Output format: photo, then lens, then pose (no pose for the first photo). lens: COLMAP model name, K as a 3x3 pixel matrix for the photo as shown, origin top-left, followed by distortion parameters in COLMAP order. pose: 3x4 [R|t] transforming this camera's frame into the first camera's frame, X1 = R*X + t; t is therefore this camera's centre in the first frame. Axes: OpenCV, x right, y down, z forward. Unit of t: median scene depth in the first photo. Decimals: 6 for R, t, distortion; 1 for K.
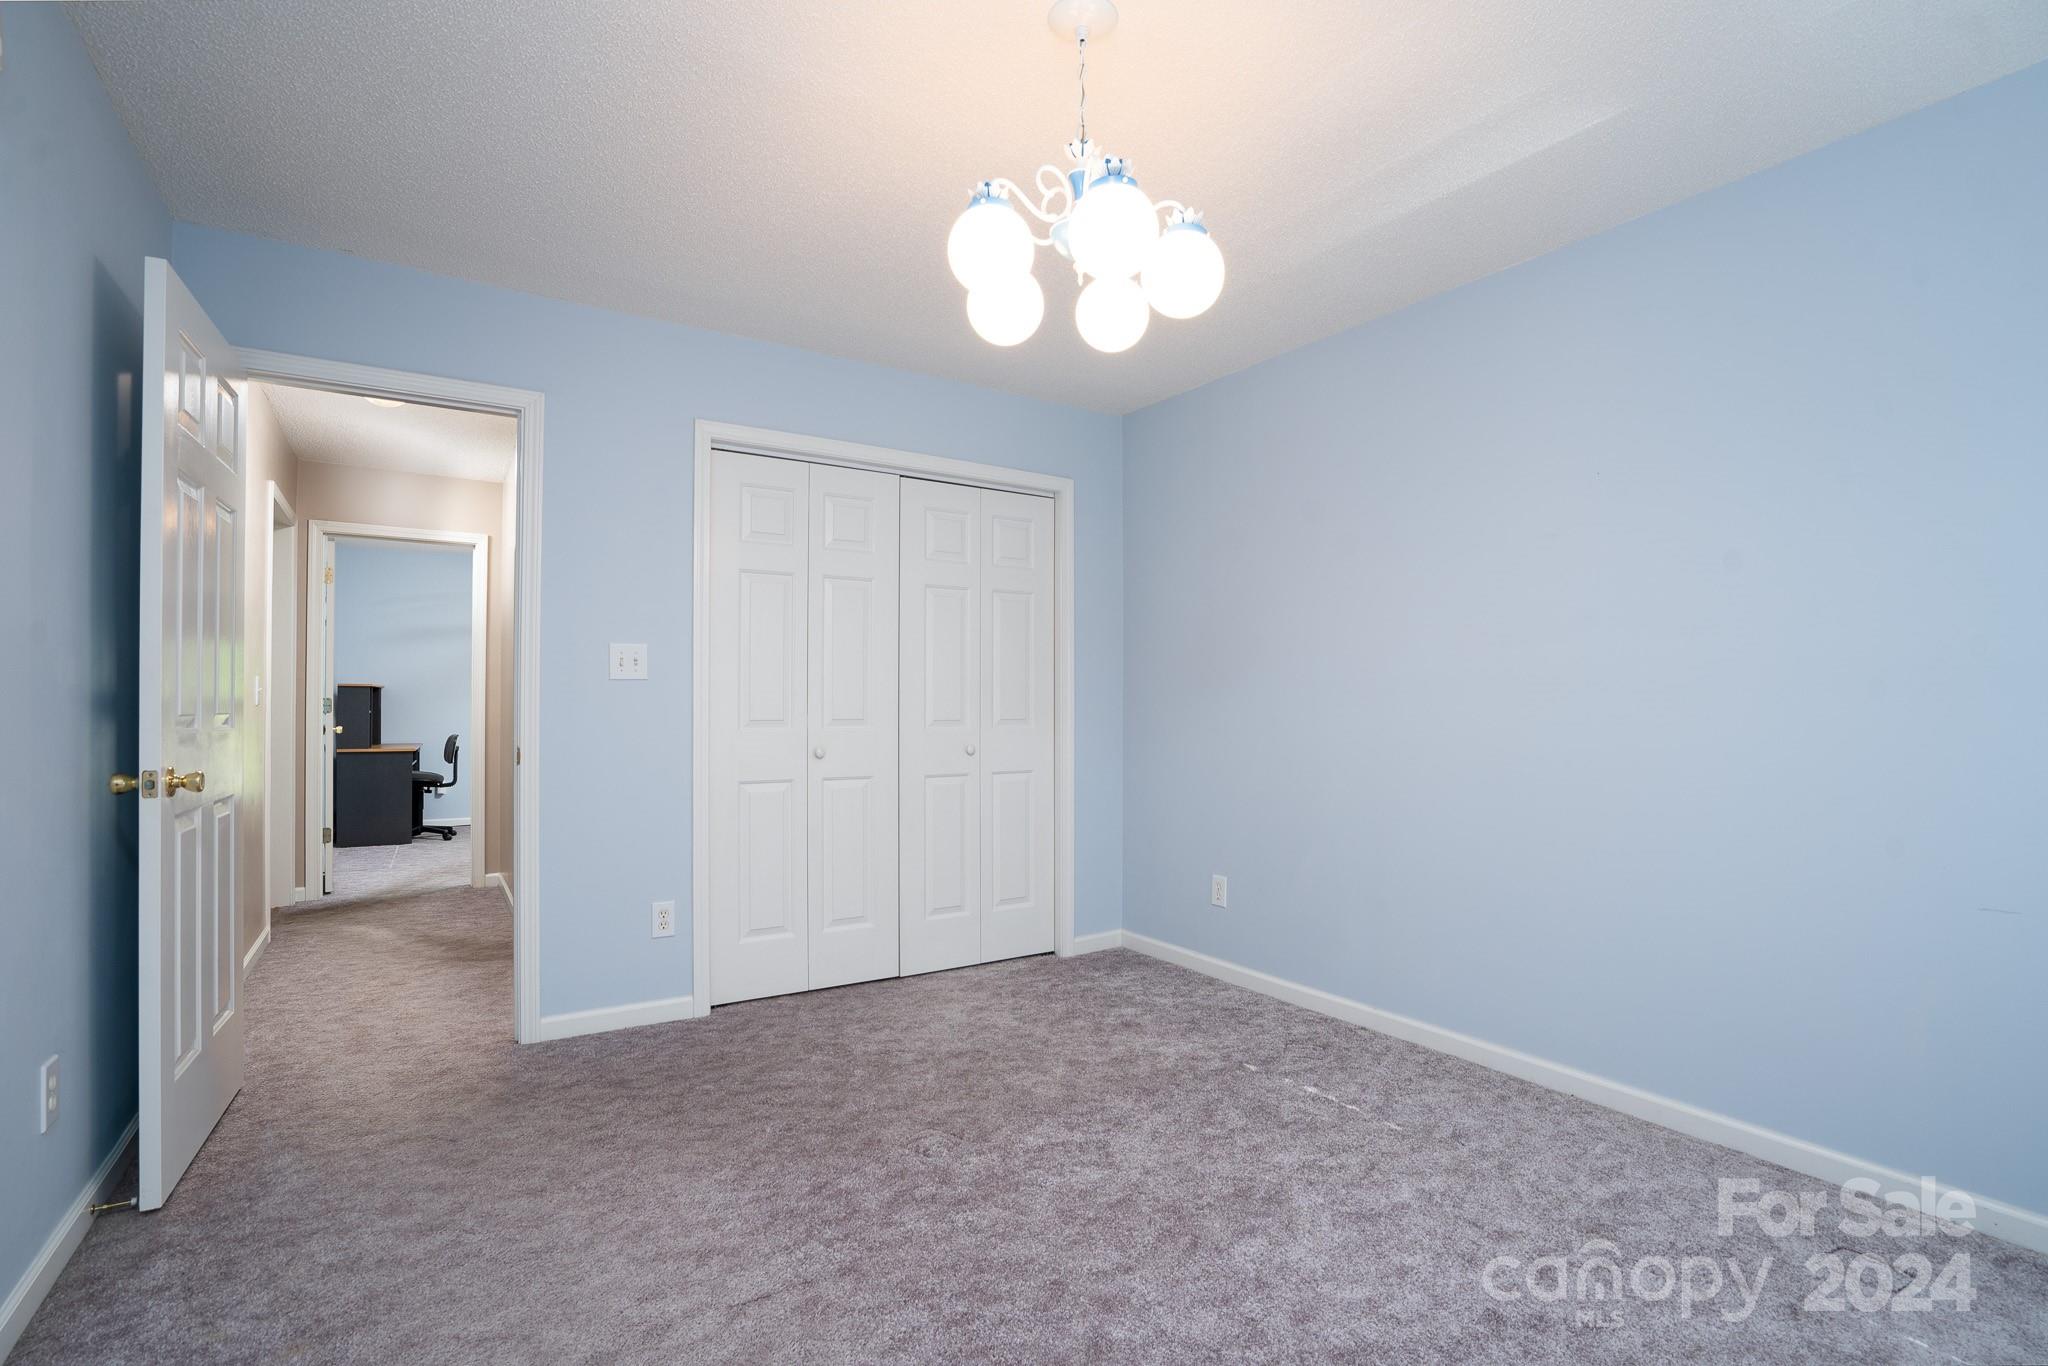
lens RADIAL K [[954.9, 0, 1017.6], [0, 954.9, 698.1], [0, 0, 1]] dist [0.000951, 0.000193]
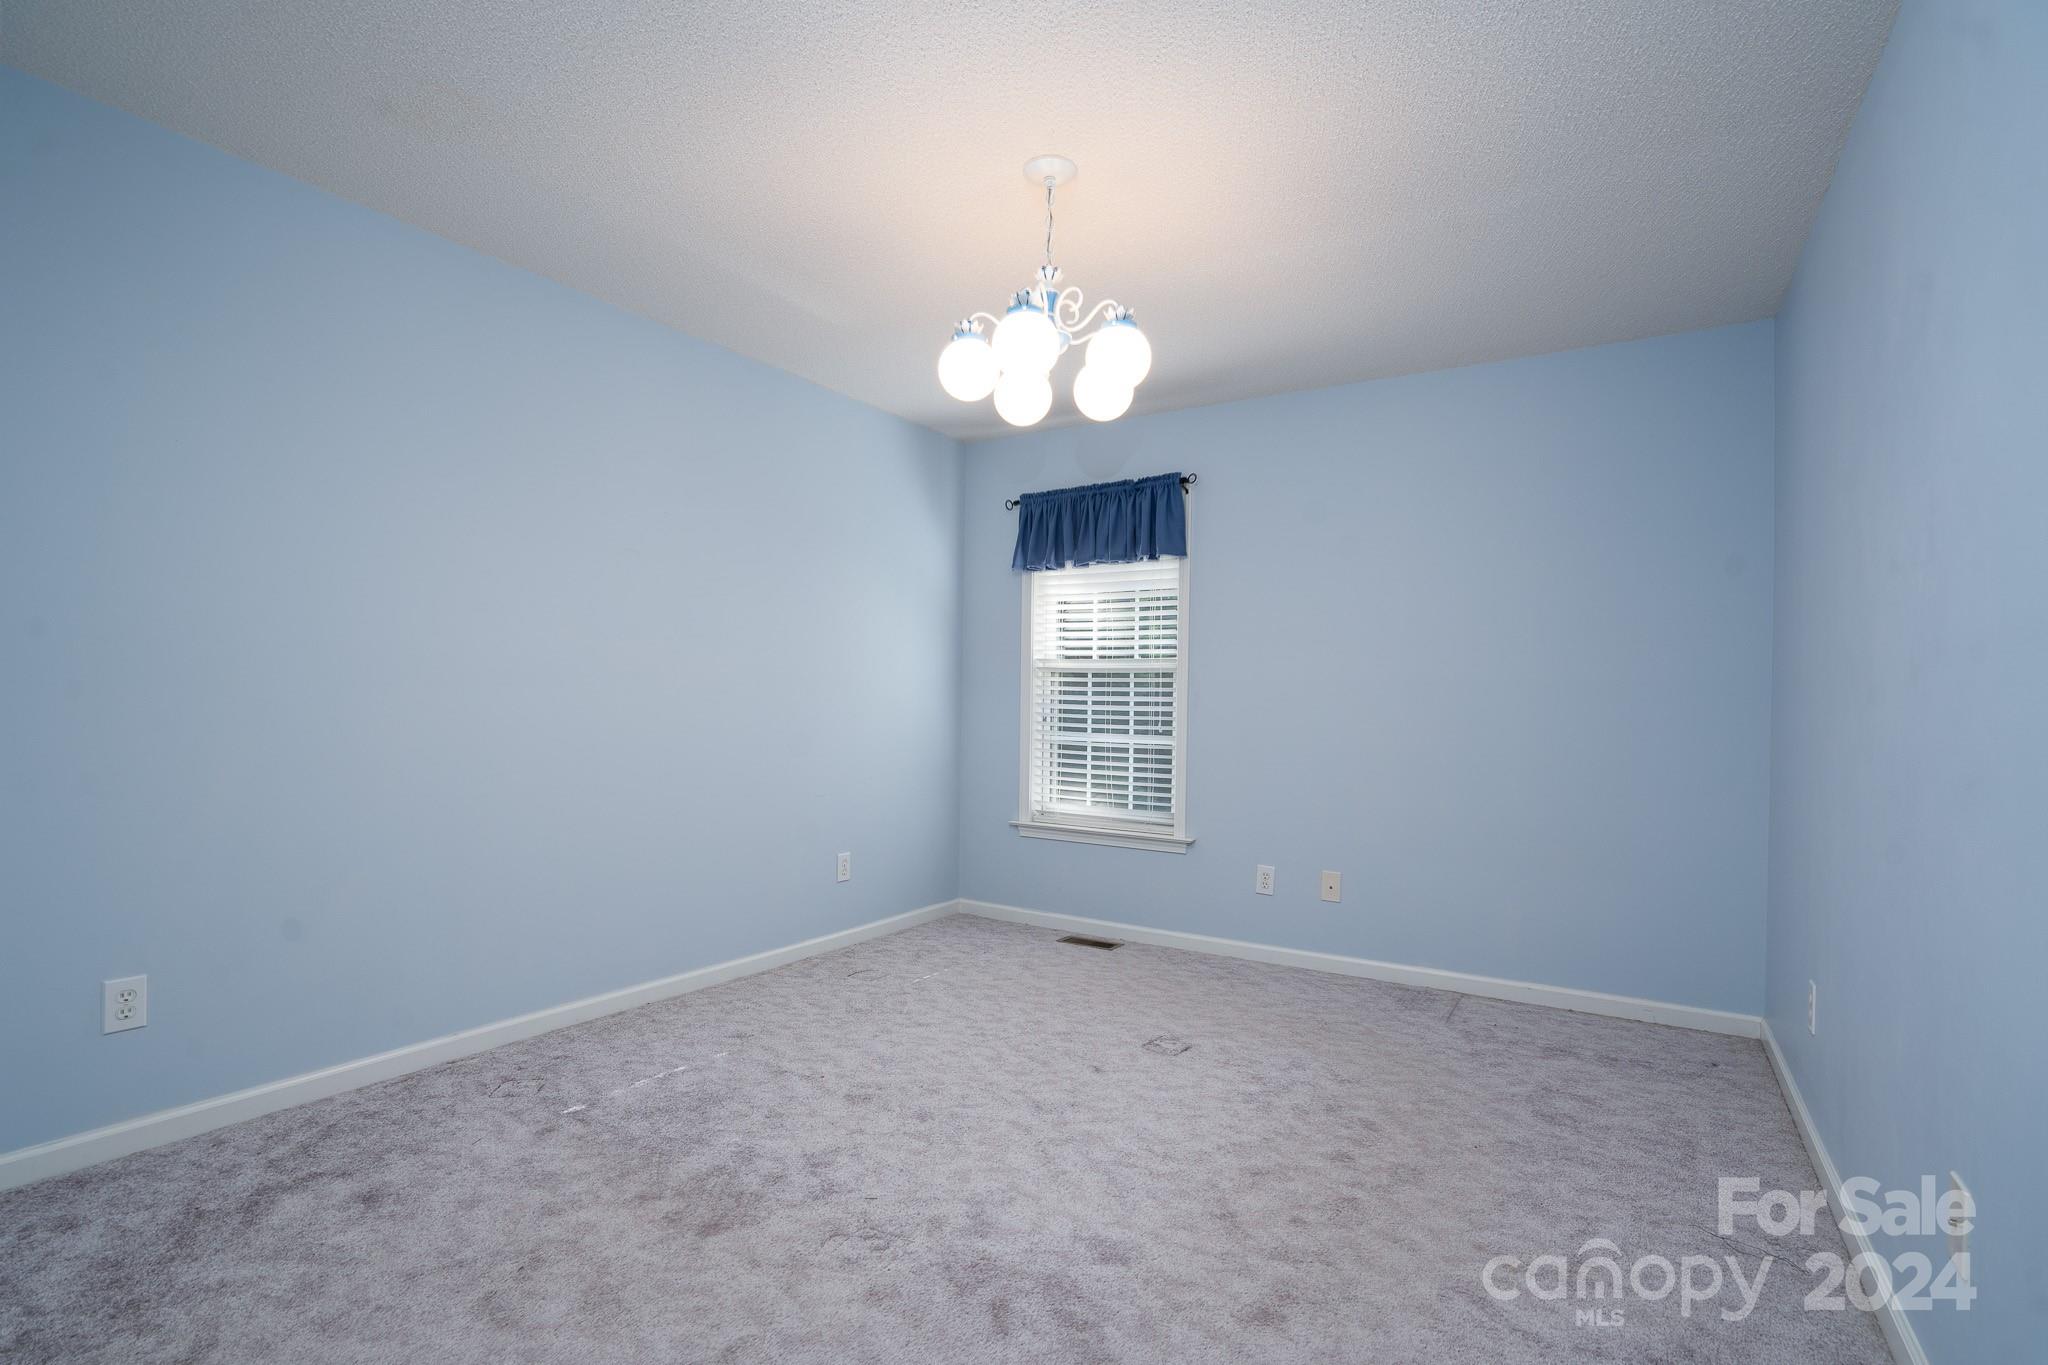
lens RADIAL K [[954.9, 0, 1016.4], [0, 954.9, 689.9], [0, 0, 1]] dist [0.000951, 0.000193]
pose [[-0.371298, -0.001745, 0.928512, -0.720900], [-0.023562, 0.999694, -0.007543, 0.001717], [-0.928215, -0.024678, -0.371225, 0.968698]]
